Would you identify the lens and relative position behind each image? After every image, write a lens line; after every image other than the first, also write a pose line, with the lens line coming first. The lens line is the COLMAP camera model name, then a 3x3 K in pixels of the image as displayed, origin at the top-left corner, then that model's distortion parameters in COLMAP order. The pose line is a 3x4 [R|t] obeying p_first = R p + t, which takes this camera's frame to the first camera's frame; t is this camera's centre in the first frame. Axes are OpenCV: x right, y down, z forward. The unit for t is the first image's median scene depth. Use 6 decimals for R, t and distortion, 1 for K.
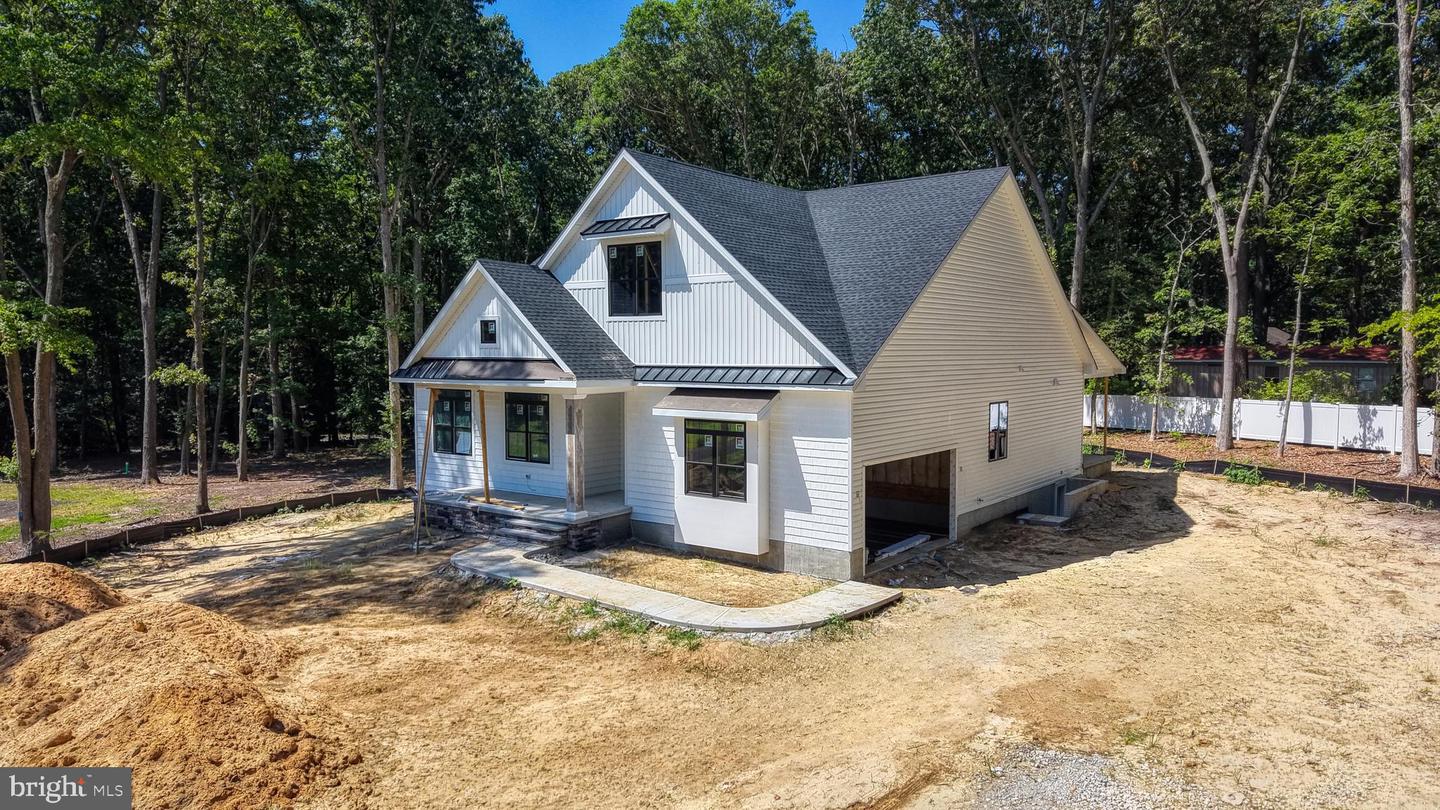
lens RADIAL K [[974.6, 0, 722.7], [0, 974.6, 405.6], [0, 0, 1]] dist [0.032940, -0.000813]
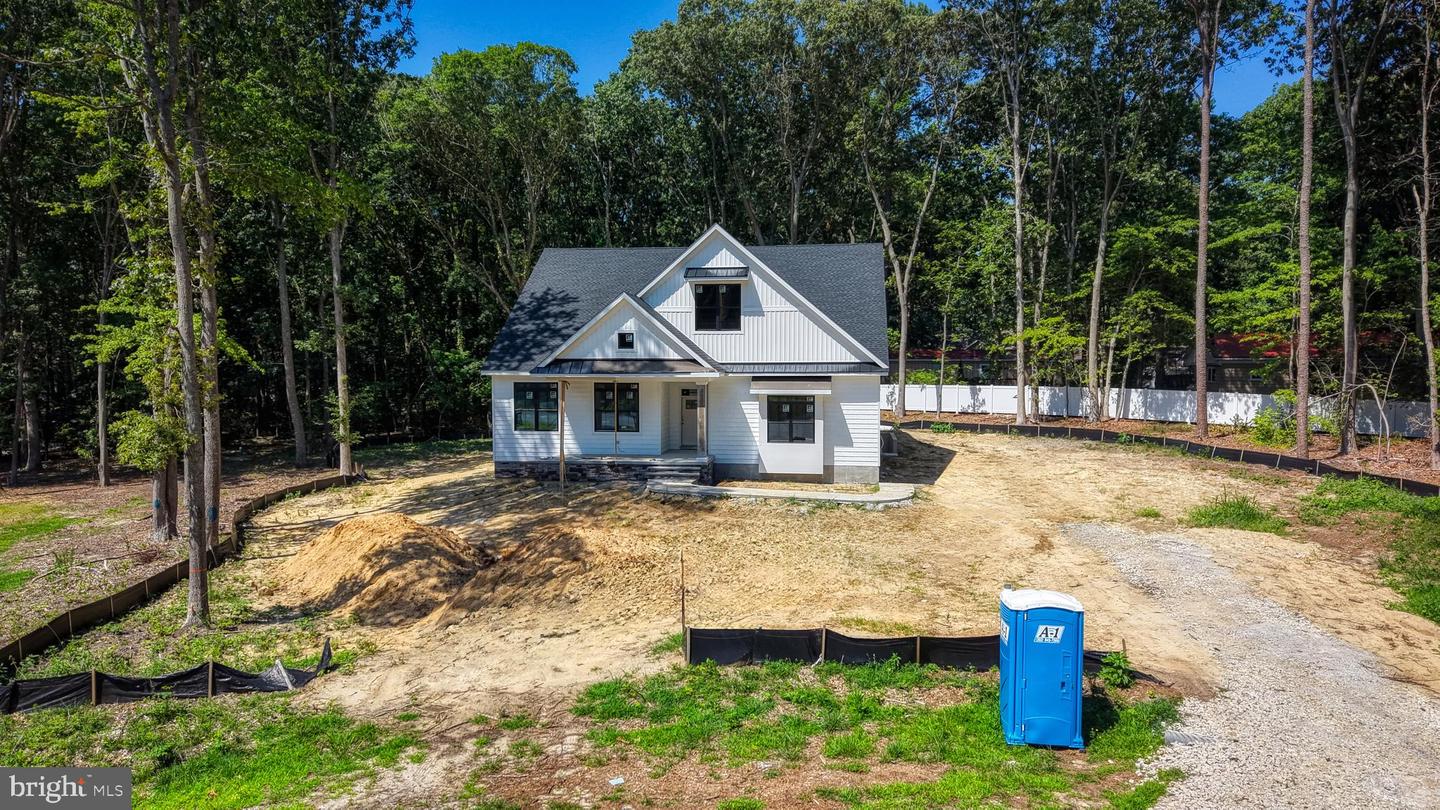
lens RADIAL K [[974.6, 0, 719.0], [0, 974.6, 403.4], [0, 0, 1]] dist [0.032940, -0.000813]
pose [[0.870916, -0.027874, 0.490640, -0.852339], [0.030524, 0.999531, 0.002602, 0.019216], [-0.490482, 0.012710, 0.871358, -0.344878]]
